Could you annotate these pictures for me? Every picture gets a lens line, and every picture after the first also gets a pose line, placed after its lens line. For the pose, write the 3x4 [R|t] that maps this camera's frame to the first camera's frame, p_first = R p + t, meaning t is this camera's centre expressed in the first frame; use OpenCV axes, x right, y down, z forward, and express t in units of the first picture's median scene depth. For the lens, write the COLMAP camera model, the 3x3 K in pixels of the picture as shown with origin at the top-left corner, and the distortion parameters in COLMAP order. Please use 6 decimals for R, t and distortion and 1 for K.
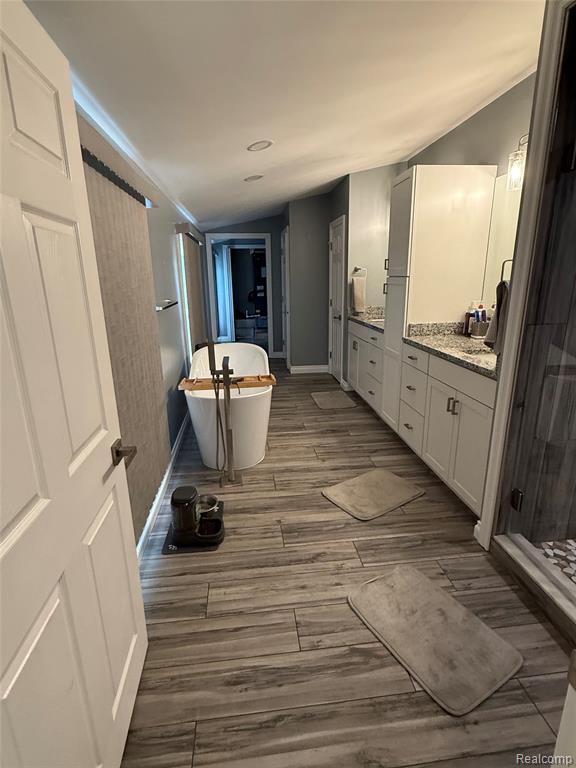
lens RADIAL K [[394.9, 0, 289.7], [0, 394.9, 384.6], [0, 0, 1]] dist [-0.000427, 0.002403]
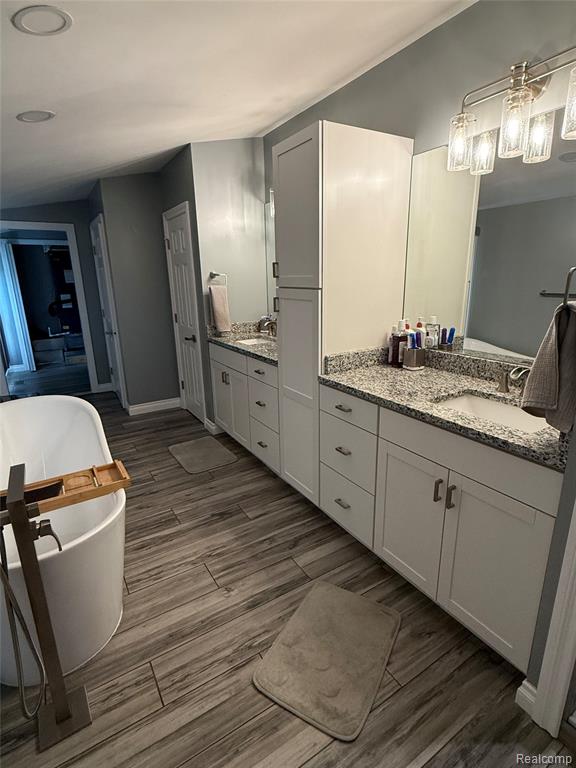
lens RADIAL K [[394.9, 0, 288.0], [0, 394.9, 383.3], [0, 0, 1]] dist [-0.000427, 0.002403]
pose [[0.906246, -0.115247, 0.406739, -0.040814], [0.118246, 0.992824, 0.017849, -0.118070], [-0.405877, 0.031920, 0.913370, 0.367657]]
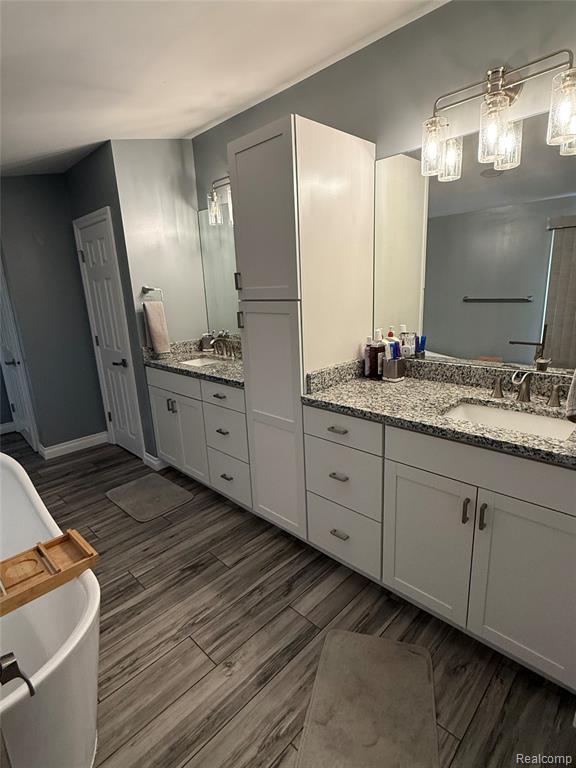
lens RADIAL K [[394.9, 0, 290.1], [0, 394.9, 383.9], [0, 0, 1]] dist [-0.000427, 0.002403]
pose [[0.779062, -0.170575, 0.603297, -0.091977], [0.197097, 0.980123, 0.022598, -0.146917], [-0.595160, 0.101303, 0.797196, 0.481724]]
